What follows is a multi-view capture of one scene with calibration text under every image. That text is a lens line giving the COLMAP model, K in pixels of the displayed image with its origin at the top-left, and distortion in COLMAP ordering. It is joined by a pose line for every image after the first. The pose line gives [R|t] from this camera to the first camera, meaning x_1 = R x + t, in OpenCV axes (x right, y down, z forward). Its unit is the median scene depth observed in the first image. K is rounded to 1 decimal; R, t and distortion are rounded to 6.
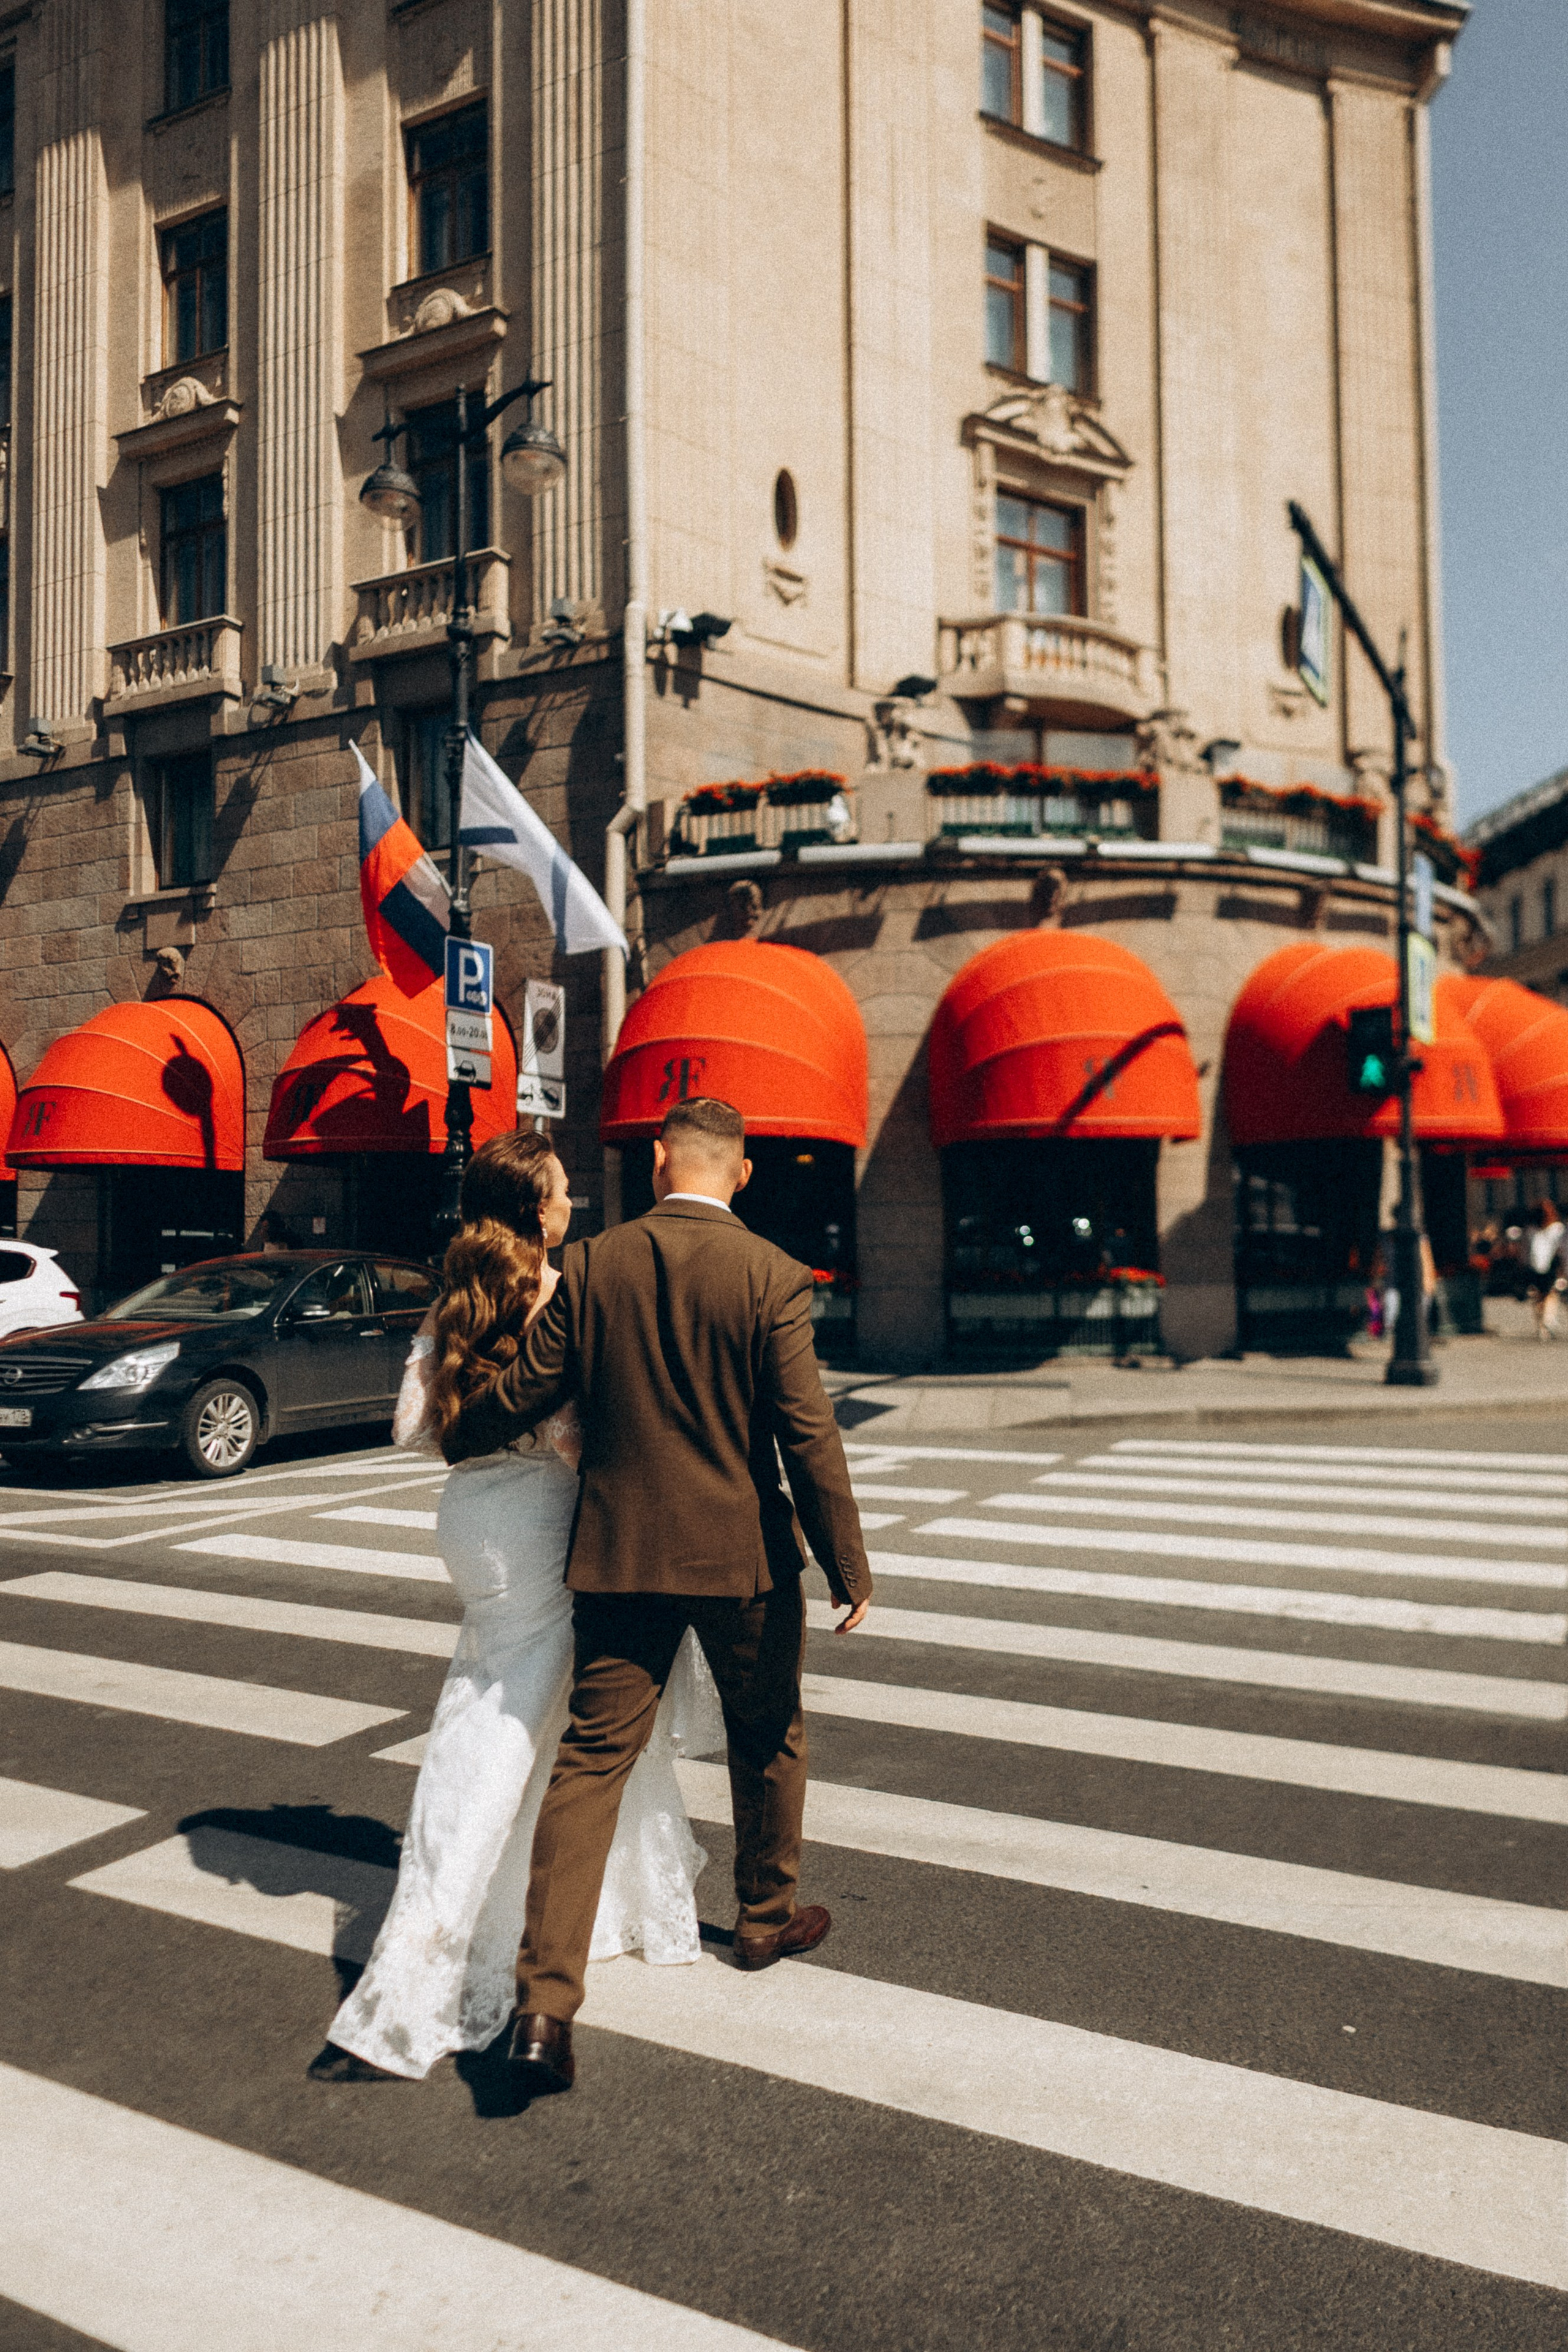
lens RADIAL K [[1581.5, 0, 784.0], [0, 1581.5, 1176.0], [0, 0, 1]] dist [0.008009, -0.013675]
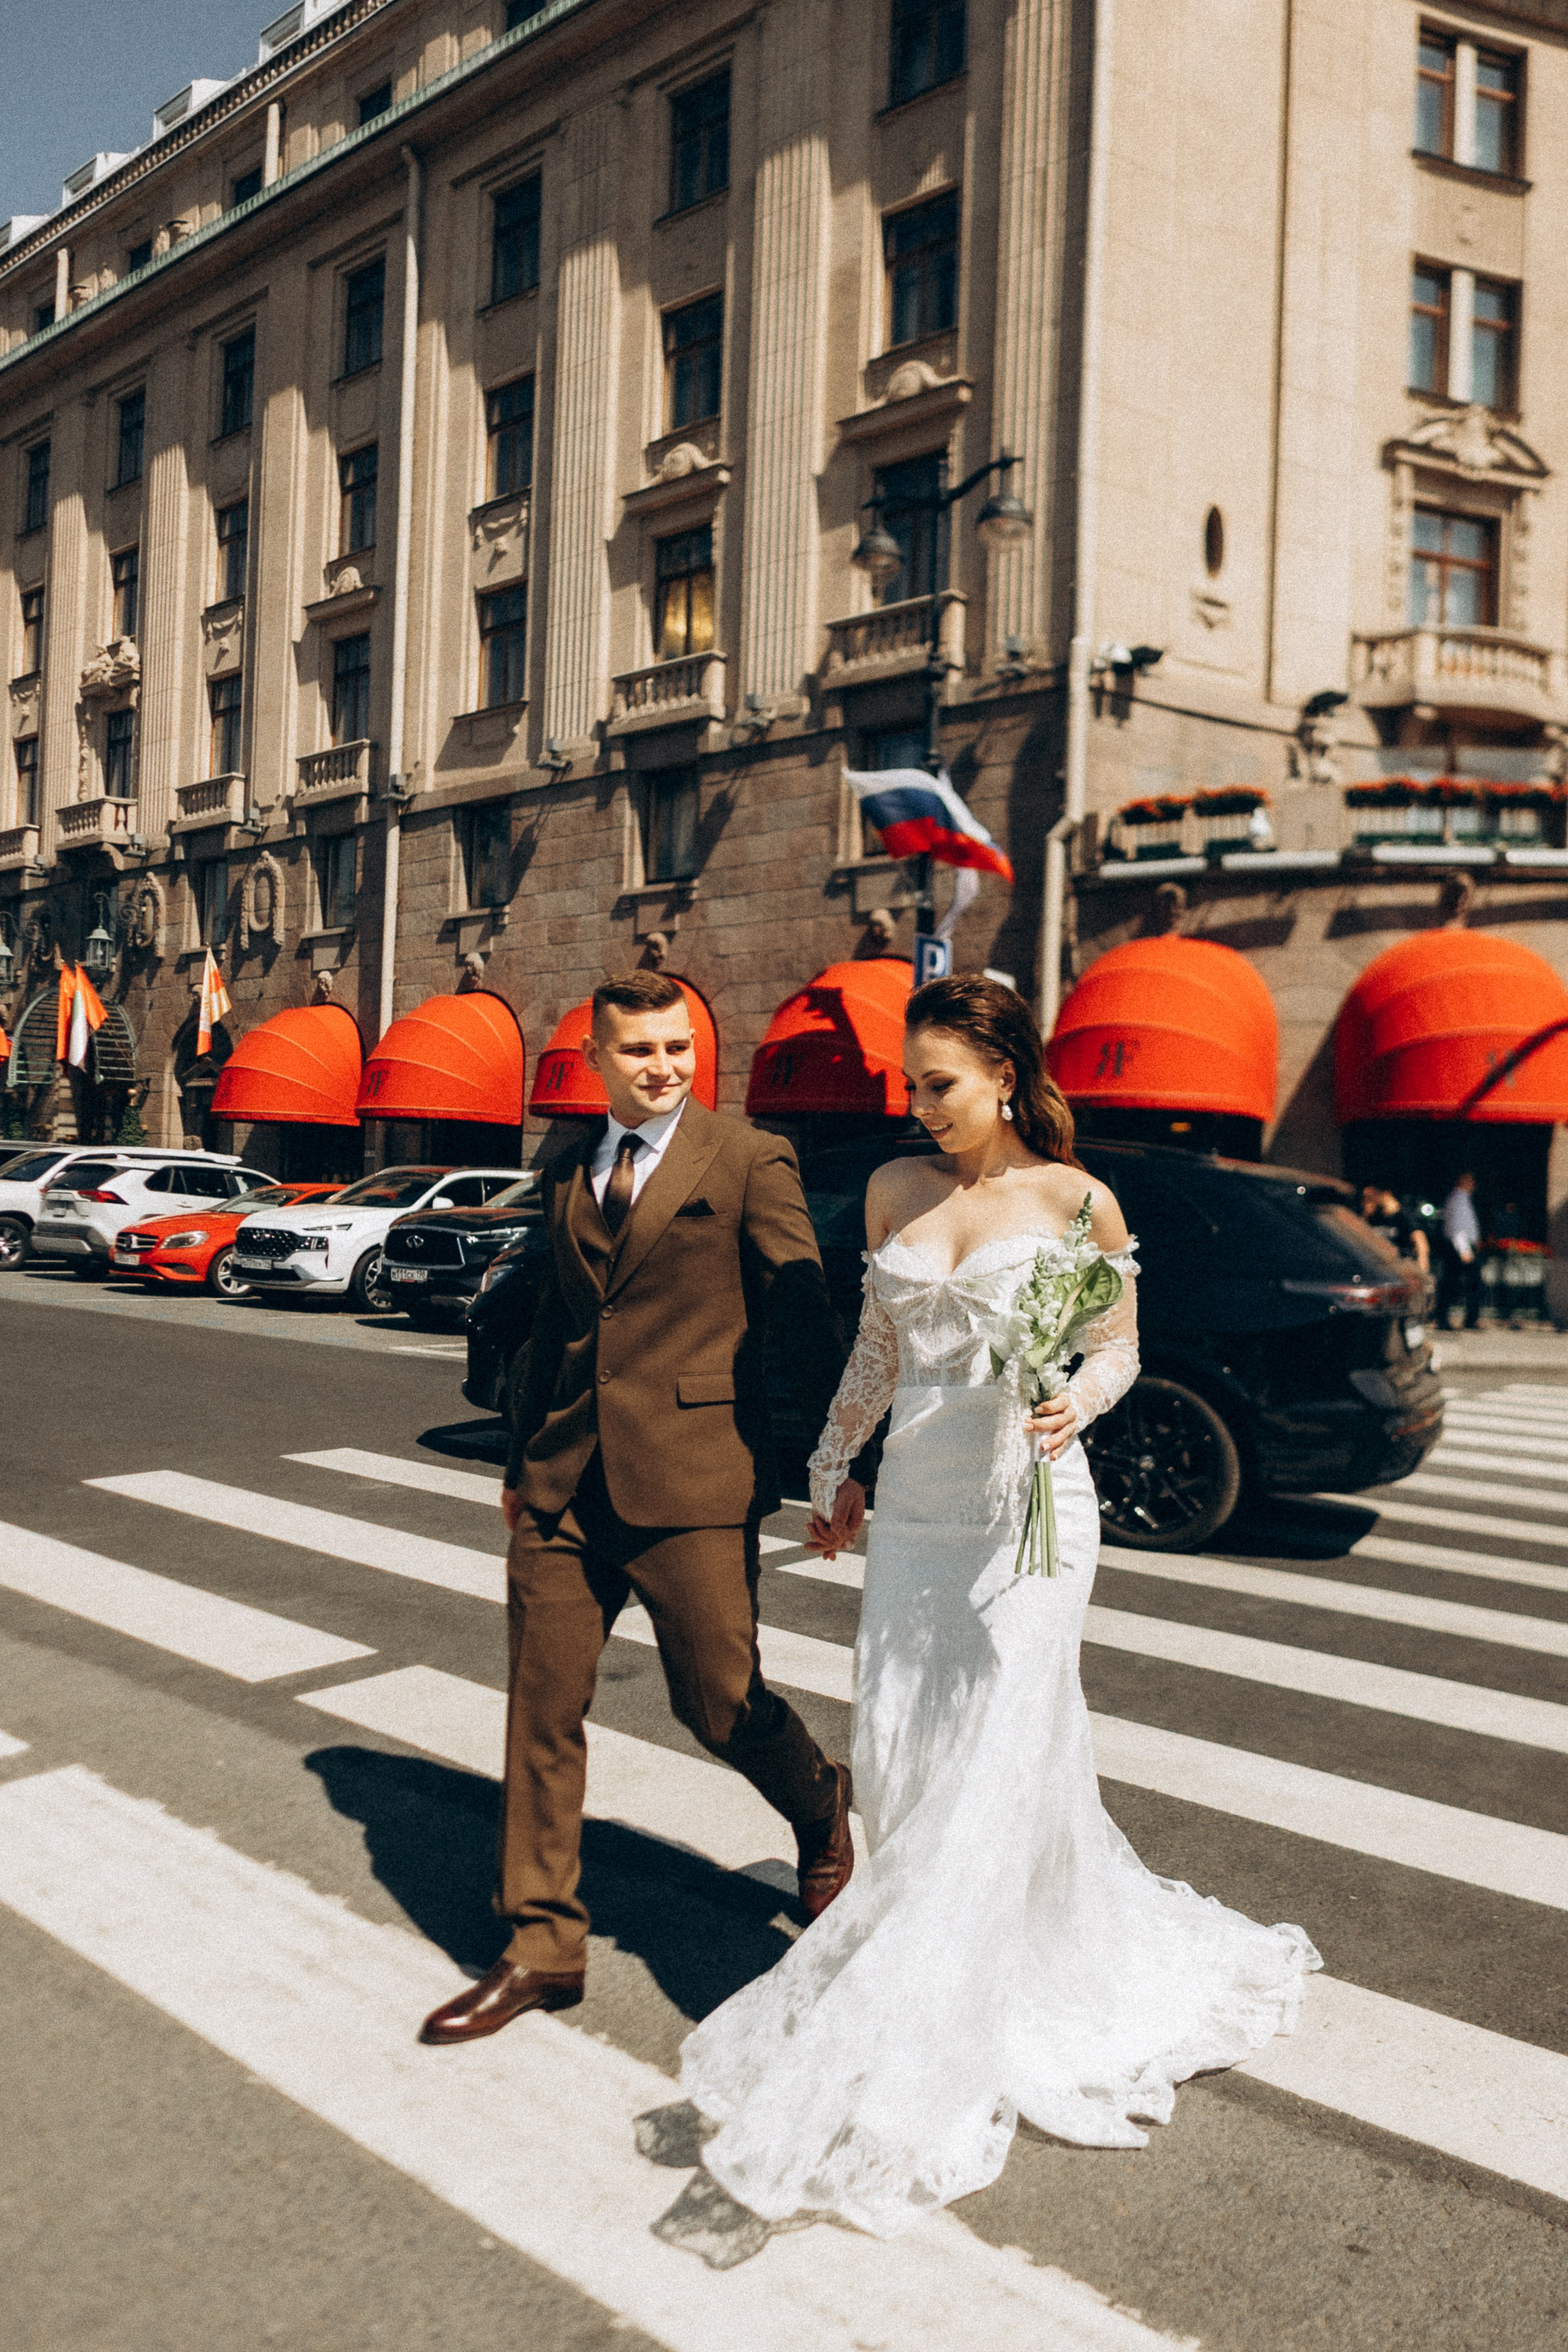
lens RADIAL K [[1581.5, 0, 784.0], [0, 1581.5, 1176.0], [0, 0, 1]] dist [0.008009, -0.013675]
pose [[0.978407, 0.037948, -0.203172, -0.049043], [-0.032205, 0.998985, 0.031501, -0.003330], [0.204161, -0.024277, 0.978636, -0.149277]]
